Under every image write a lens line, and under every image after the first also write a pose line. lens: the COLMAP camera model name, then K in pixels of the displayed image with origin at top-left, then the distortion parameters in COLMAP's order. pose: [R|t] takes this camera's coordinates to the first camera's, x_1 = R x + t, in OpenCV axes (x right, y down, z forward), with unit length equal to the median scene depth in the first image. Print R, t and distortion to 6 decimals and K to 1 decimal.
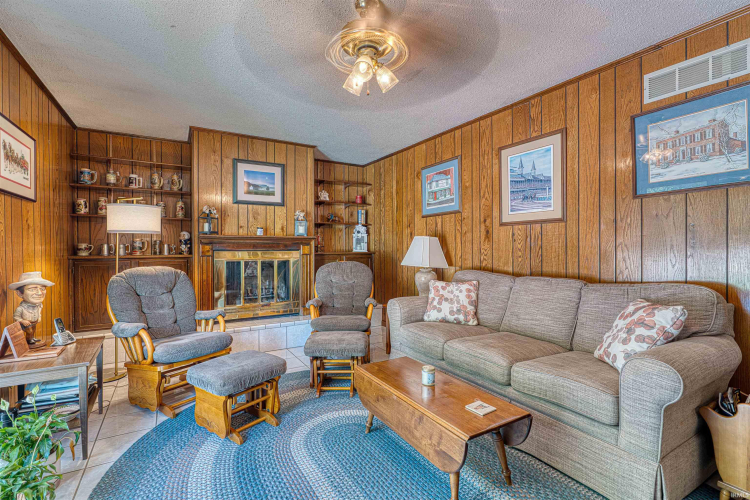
lens RADIAL K [[346.5, 0, 377.6], [0, 346.5, 248.8], [0, 0, 1]] dist [-0.006196, 0.002428]
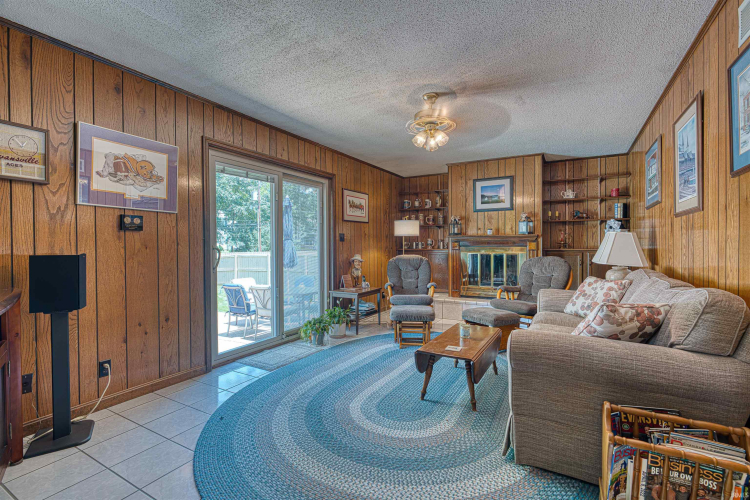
lens RADIAL K [[346.5, 0, 374.6], [0, 346.5, 248.9], [0, 0, 1]] dist [-0.006196, 0.002428]
pose [[0.491873, 0.010547, -0.870603, 0.578977], [-0.004147, 0.999944, 0.009771, 0.003480], [0.870657, -0.001195, 0.491889, -0.021608]]
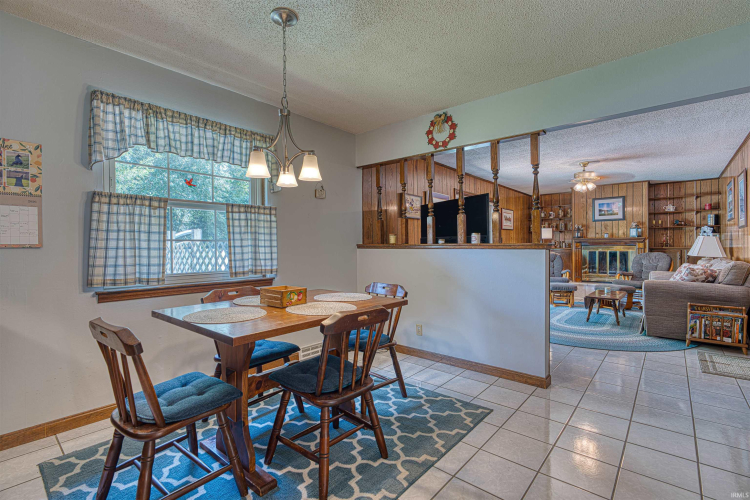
lens RADIAL K [[346.5, 0, 373.4], [0, 346.5, 248.4], [0, 0, 1]] dist [-0.006196, 0.002428]
pose [[0.315736, 0.005800, -0.948829, 1.018416], [-0.002290, 0.999983, 0.005351, 0.011779], [0.948844, 0.000483, 0.315744, -0.768591]]
